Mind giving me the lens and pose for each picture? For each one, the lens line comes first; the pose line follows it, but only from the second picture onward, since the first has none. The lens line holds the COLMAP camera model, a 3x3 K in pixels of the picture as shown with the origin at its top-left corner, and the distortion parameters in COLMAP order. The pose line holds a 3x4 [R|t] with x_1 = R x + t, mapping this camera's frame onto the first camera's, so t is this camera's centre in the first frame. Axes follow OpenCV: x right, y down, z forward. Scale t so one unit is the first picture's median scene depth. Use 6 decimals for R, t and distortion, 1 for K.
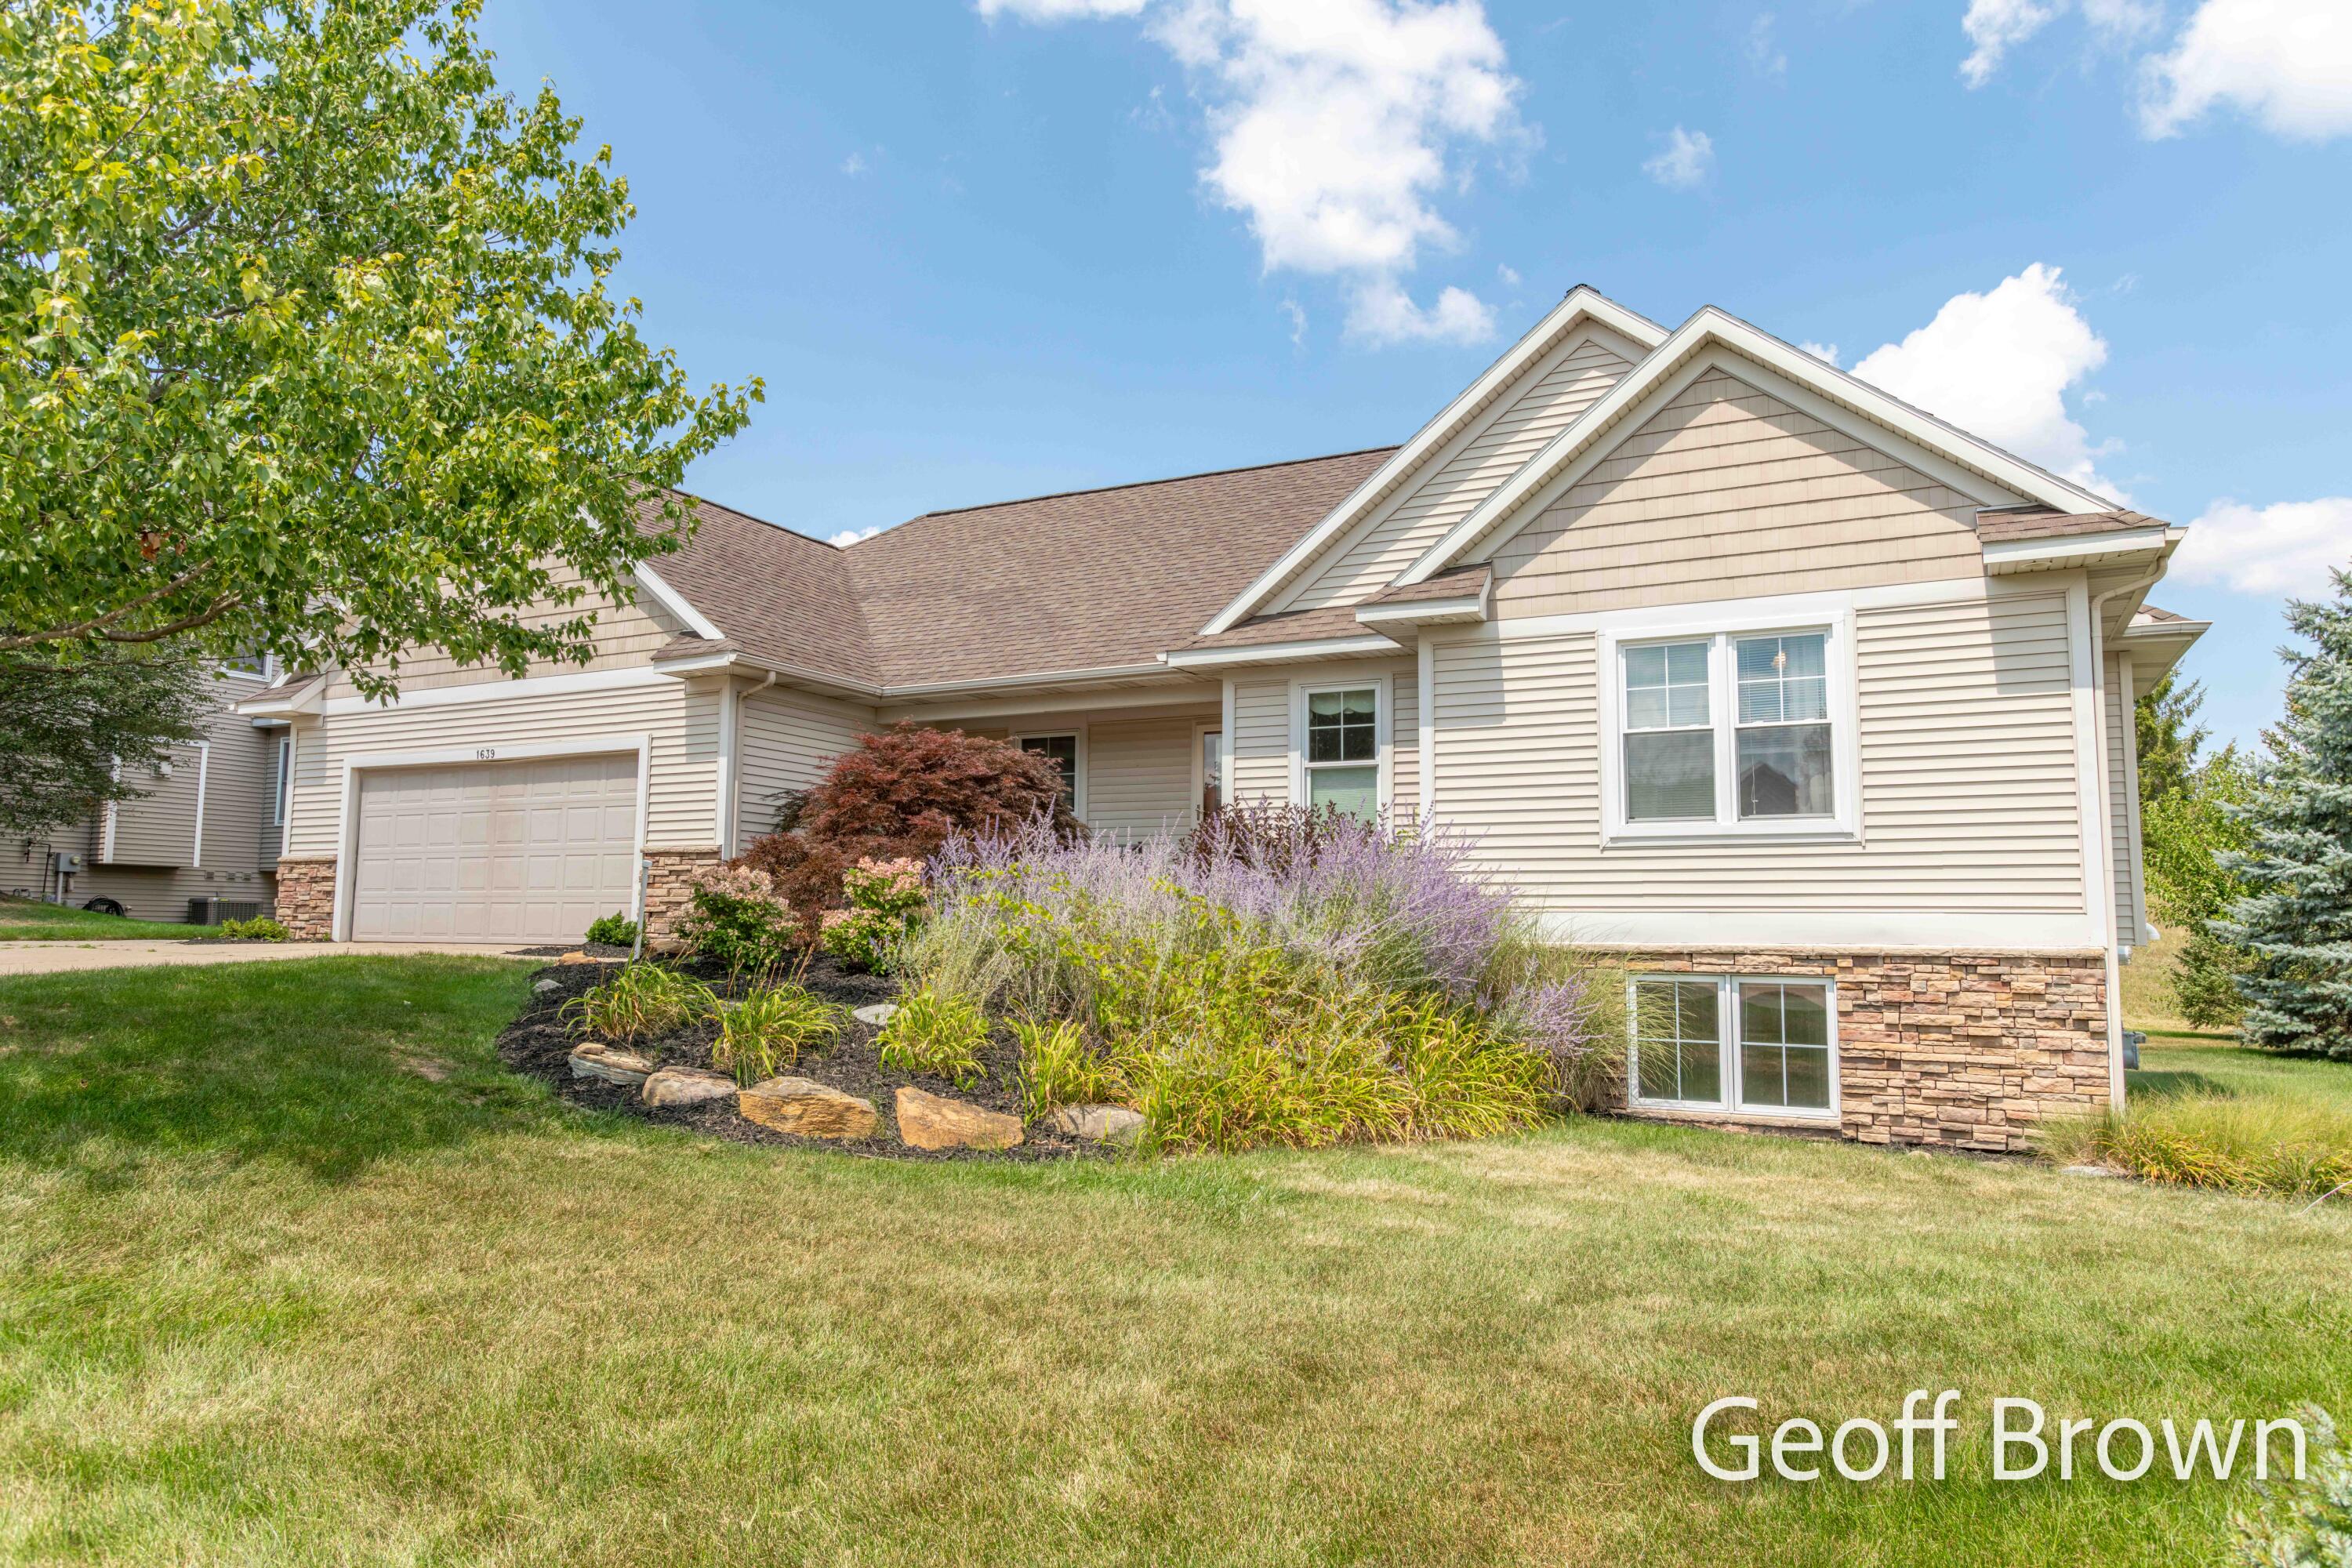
lens RADIAL K [[1528.0, 0, 1191.2], [0, 1528.0, 785.1], [0, 0, 1]] dist [0.010248, 0.001315]
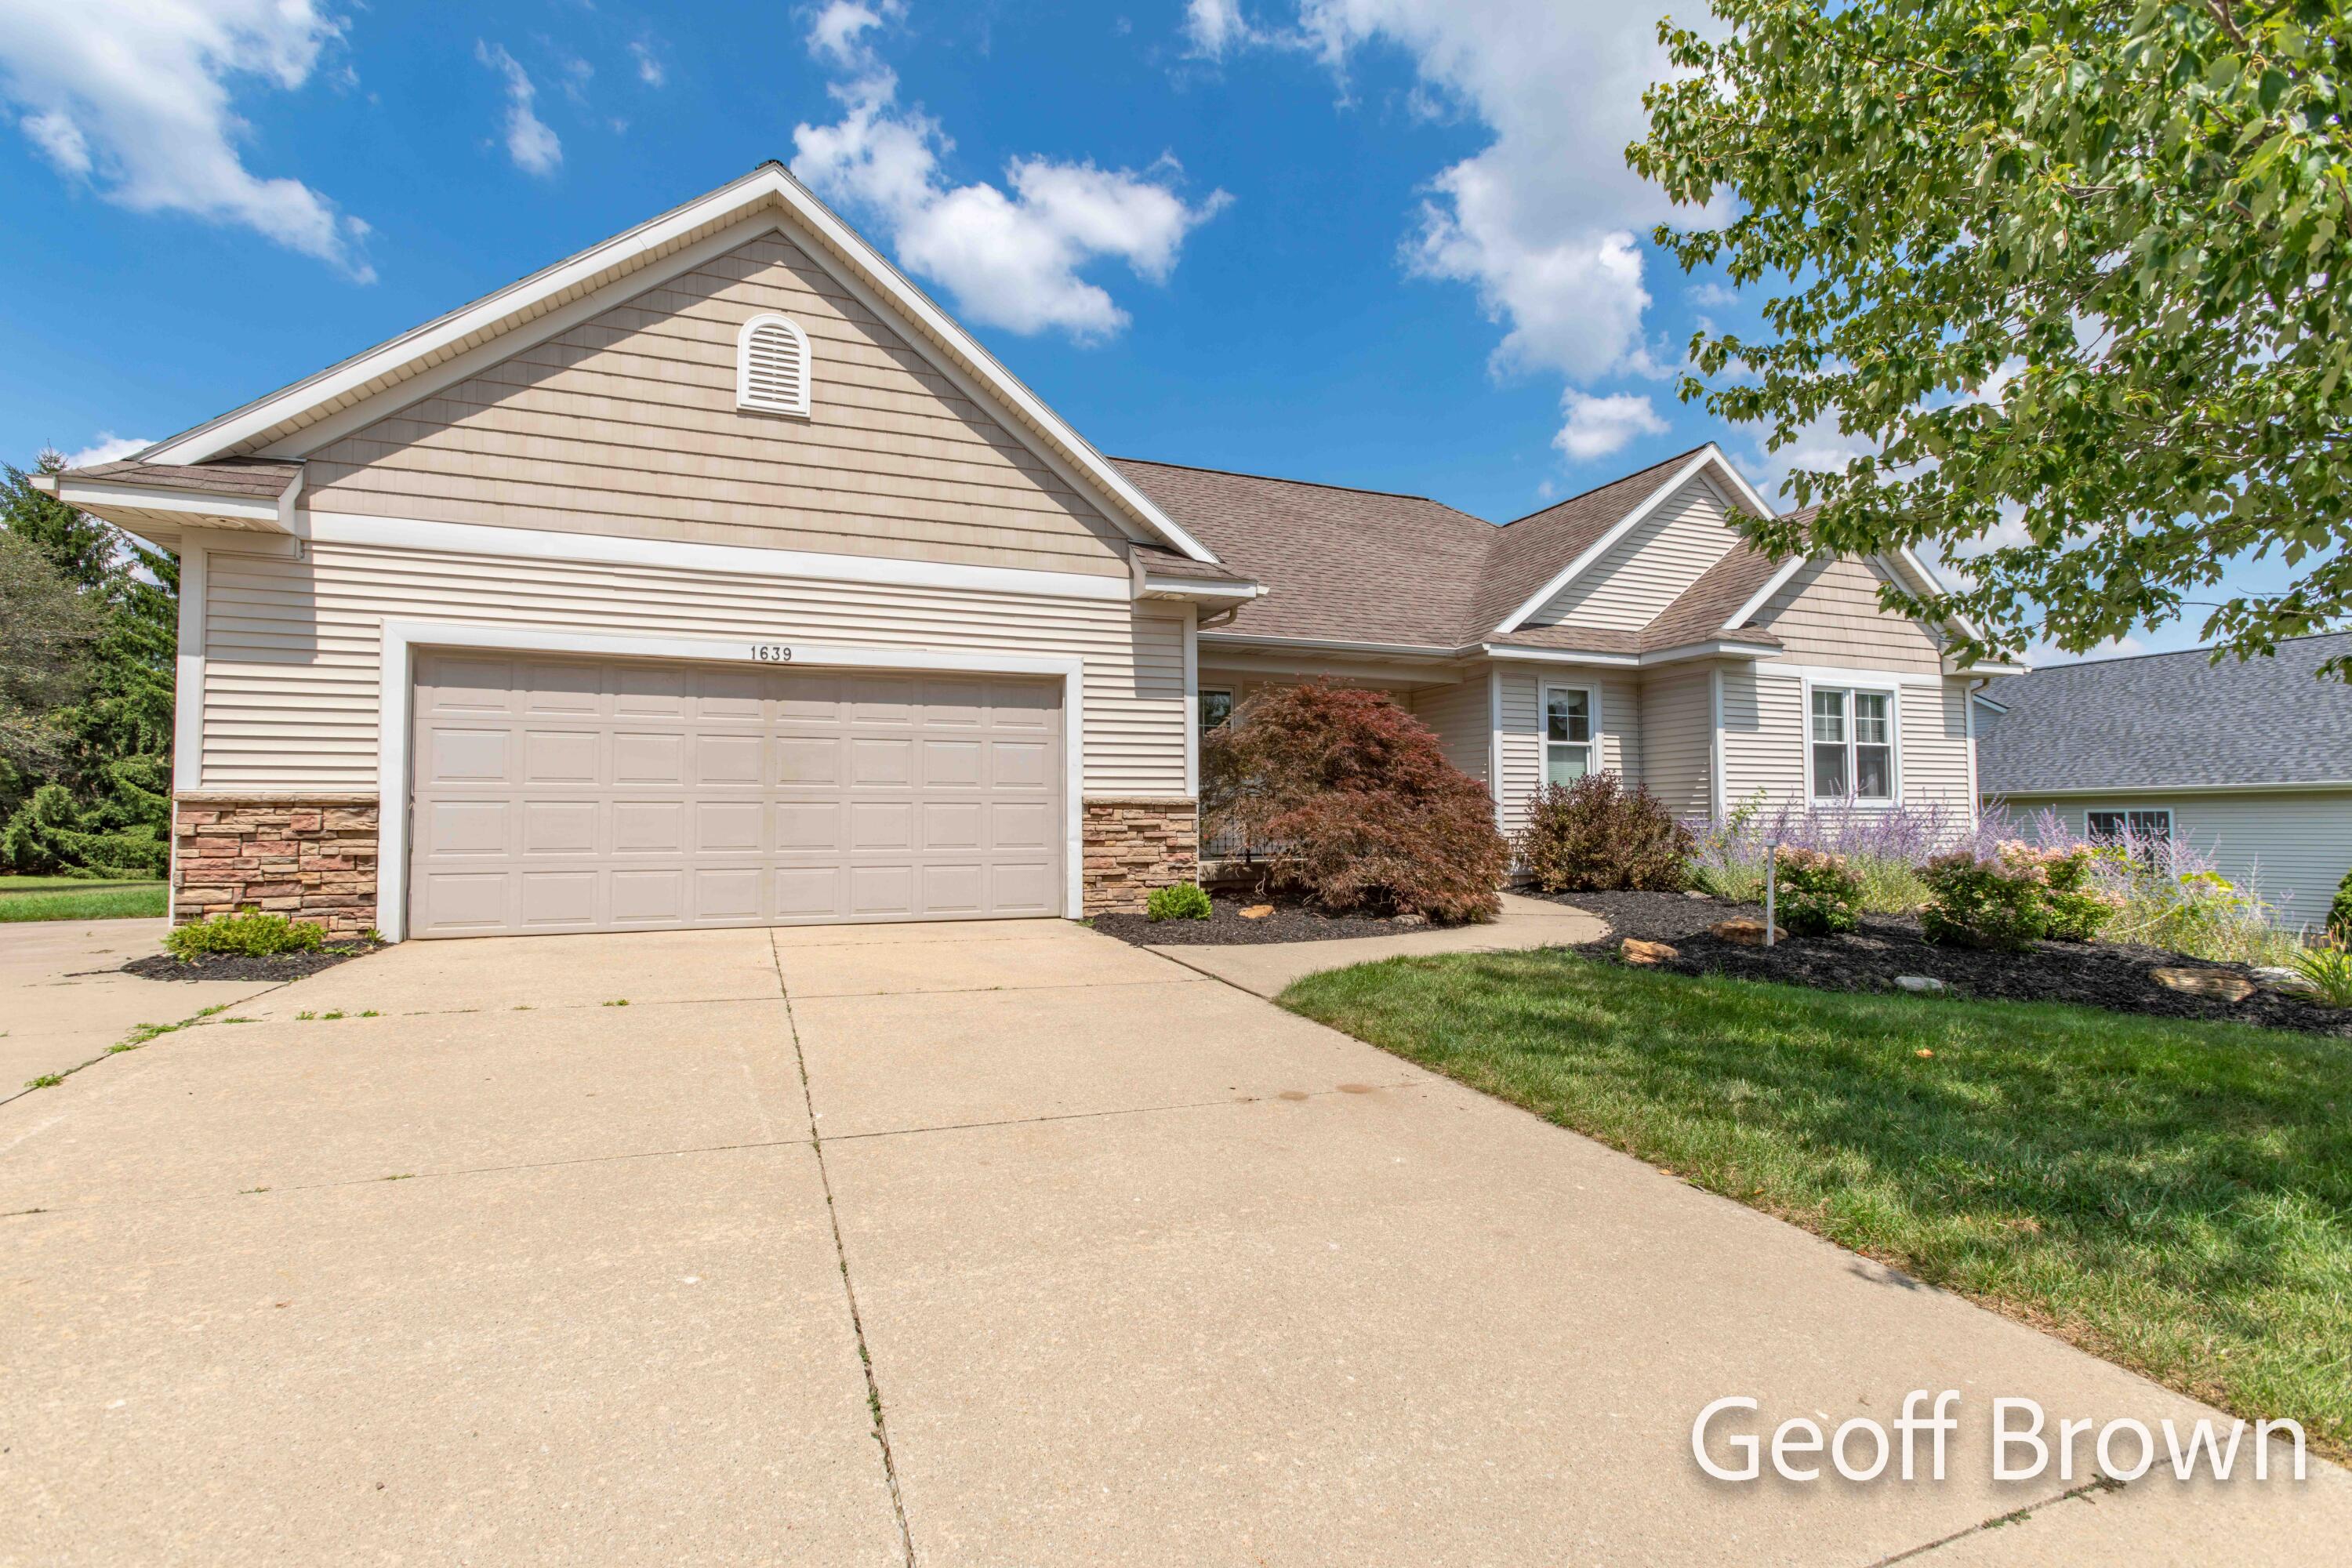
lens RADIAL K [[1082.6, 0, 1197.9], [0, 1082.6, 783.1], [0, 0, 1]] dist [0.004867, 0.001456]
pose [[0.641186, 0.014148, 0.767255, -0.835974], [-0.068264, 0.996918, 0.038665, 0.006643], [-0.764343, -0.077167, 0.640176, 0.626814]]
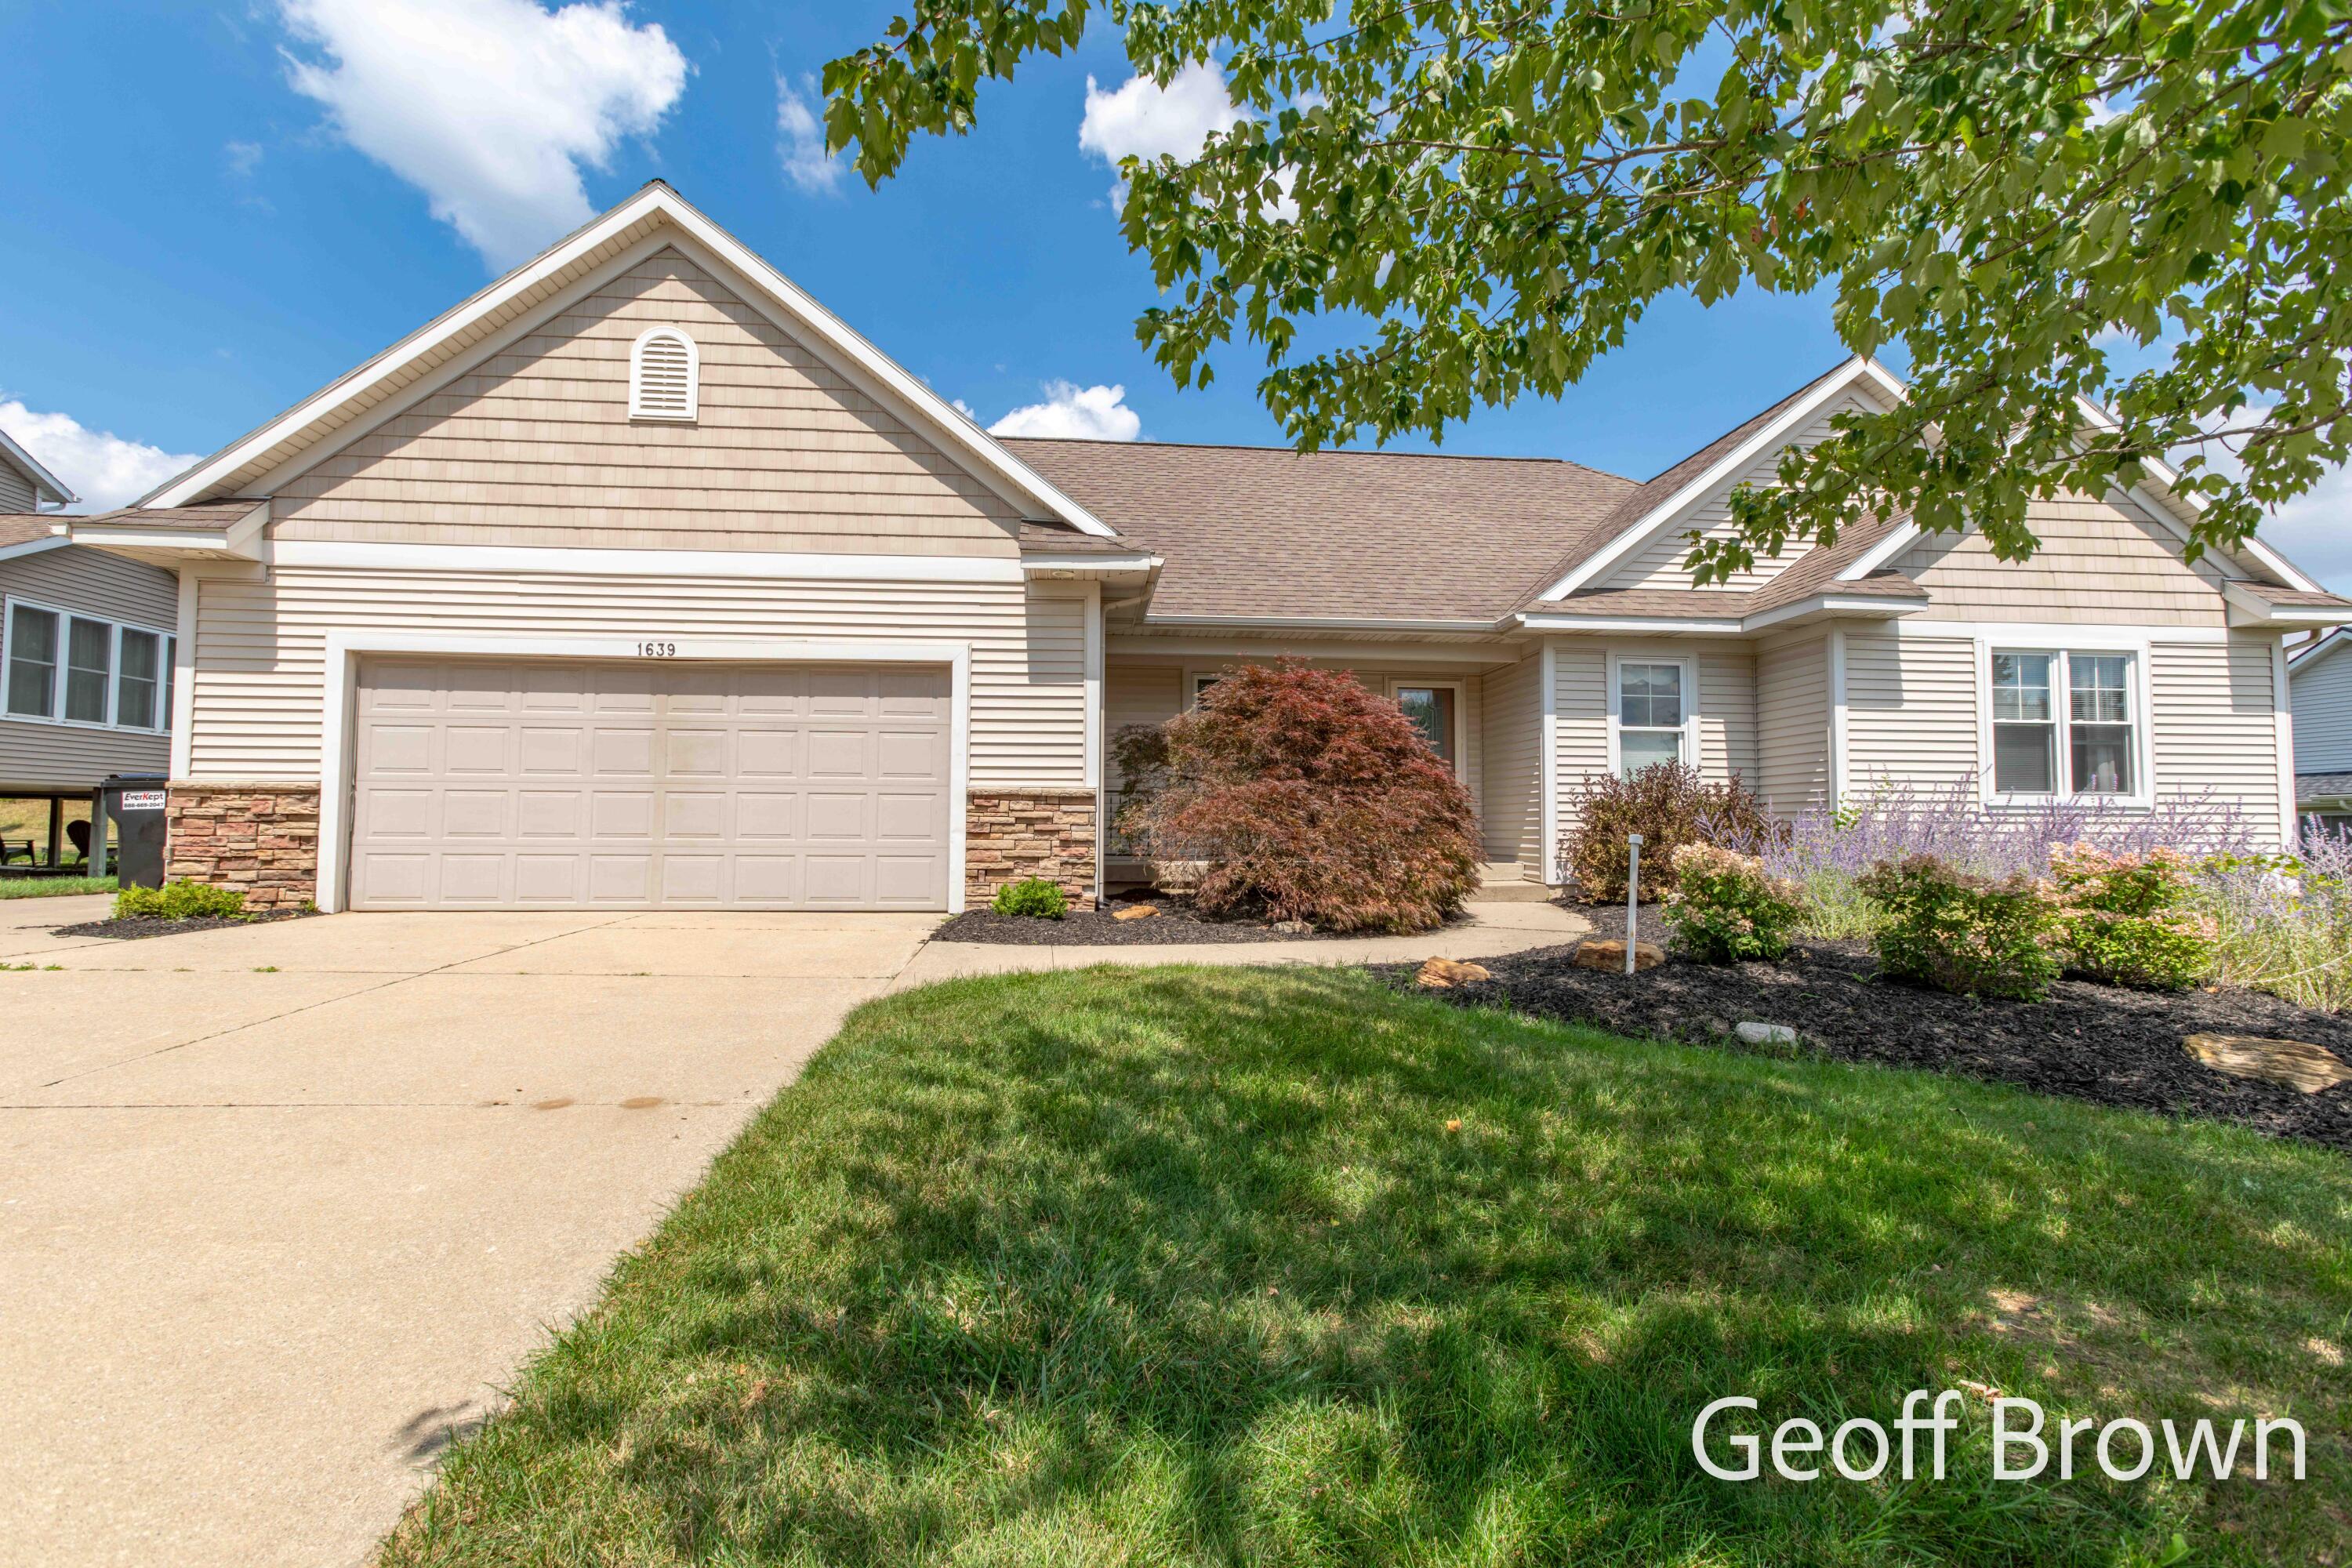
lens RADIAL K [[1082.6, 0, 1182.7], [0, 1082.6, 780.7], [0, 0, 1]] dist [0.004867, 0.001456]
pose [[0.839400, 0.017745, 0.543224, -0.620657], [-0.052113, 0.997490, 0.047942, 0.004332], [-0.541010, -0.068551, 0.838218, 0.505791]]
